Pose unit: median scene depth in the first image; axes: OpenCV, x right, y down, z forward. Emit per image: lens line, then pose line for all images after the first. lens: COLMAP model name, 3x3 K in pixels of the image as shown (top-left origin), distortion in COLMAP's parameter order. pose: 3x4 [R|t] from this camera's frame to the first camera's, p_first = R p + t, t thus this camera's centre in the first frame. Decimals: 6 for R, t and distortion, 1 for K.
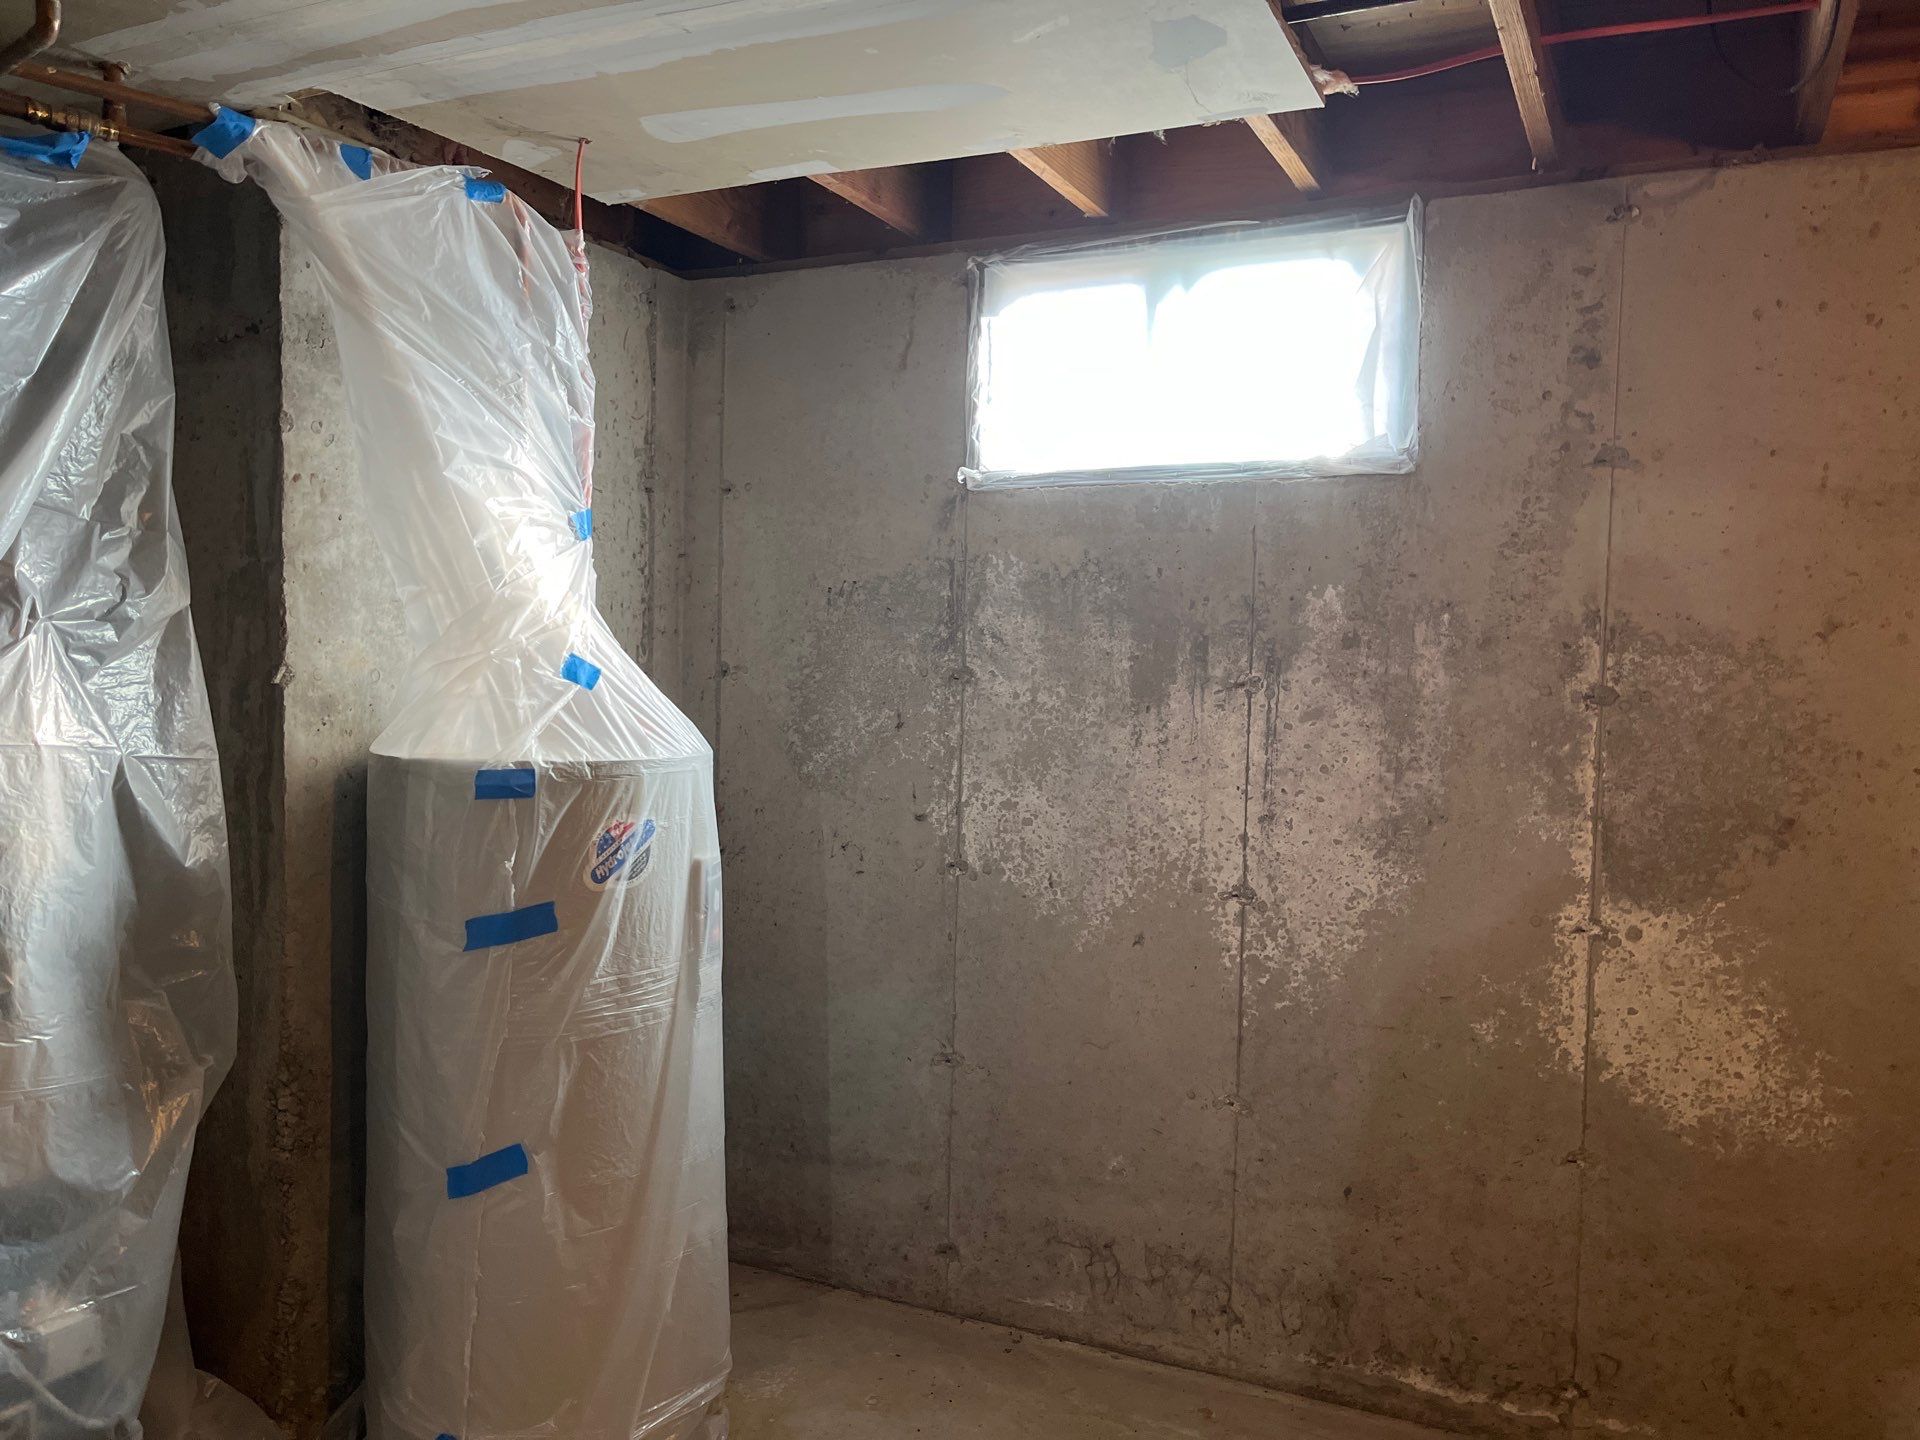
lens RADIAL K [[1461.3, 0, 967.4], [0, 1461.3, 731.9], [0, 0, 1]] dist [0.061009, -0.072334]
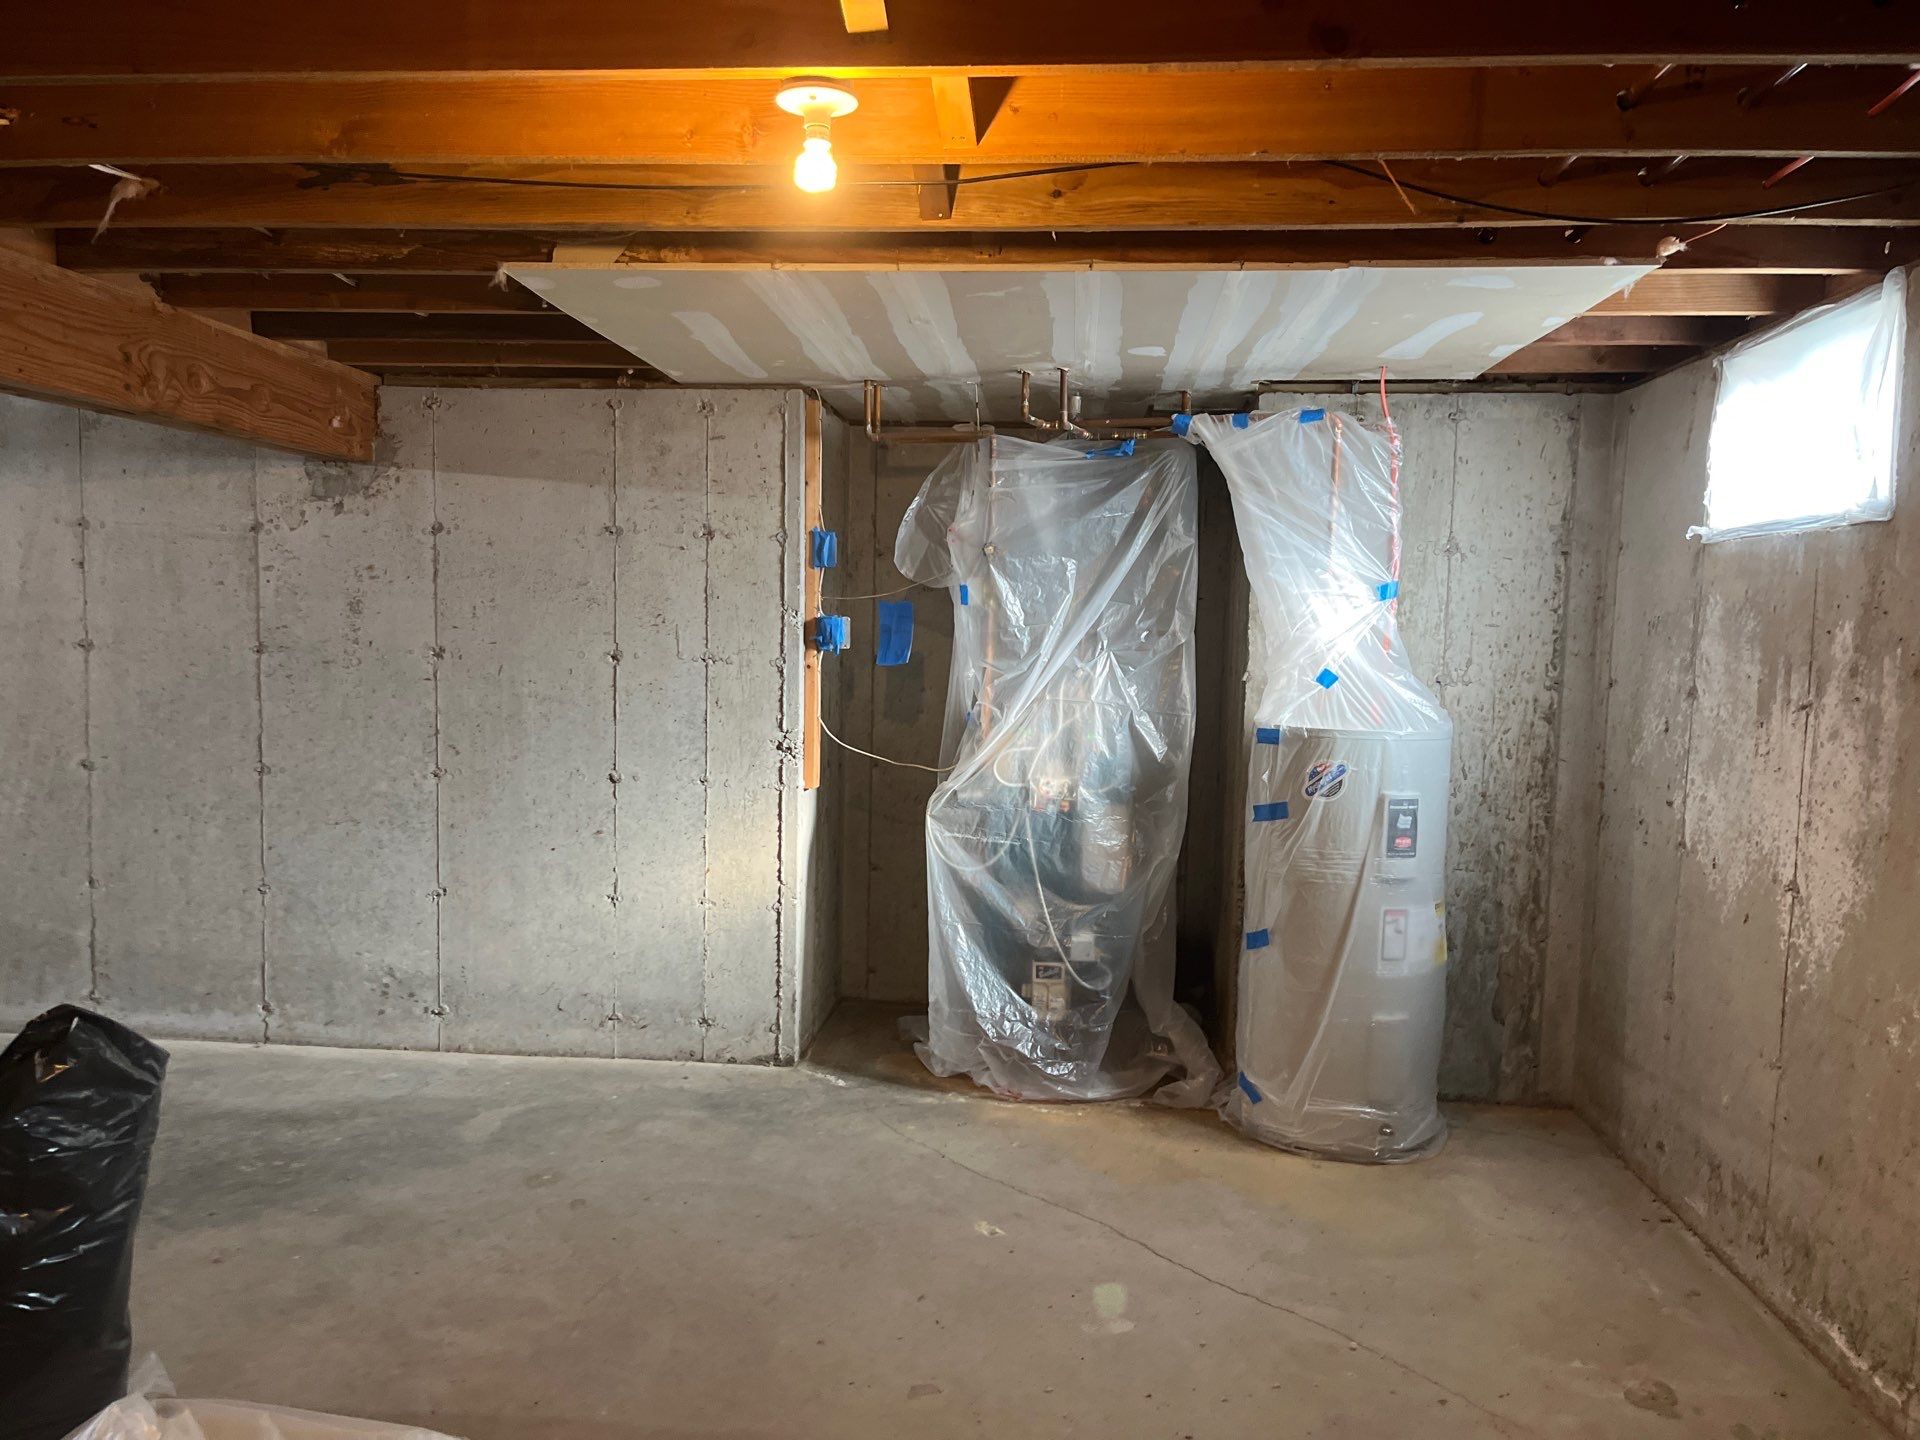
lens RADIAL K [[1461.3, 0, 967.4], [0, 1461.3, 731.9], [0, 0, 1]] dist [0.061009, -0.072334]
pose [[0.351109, 0.060720, -0.934364, 1.050046], [-0.065617, 0.997037, 0.040135, -0.016224], [0.934032, 0.047218, 0.354054, -0.024677]]
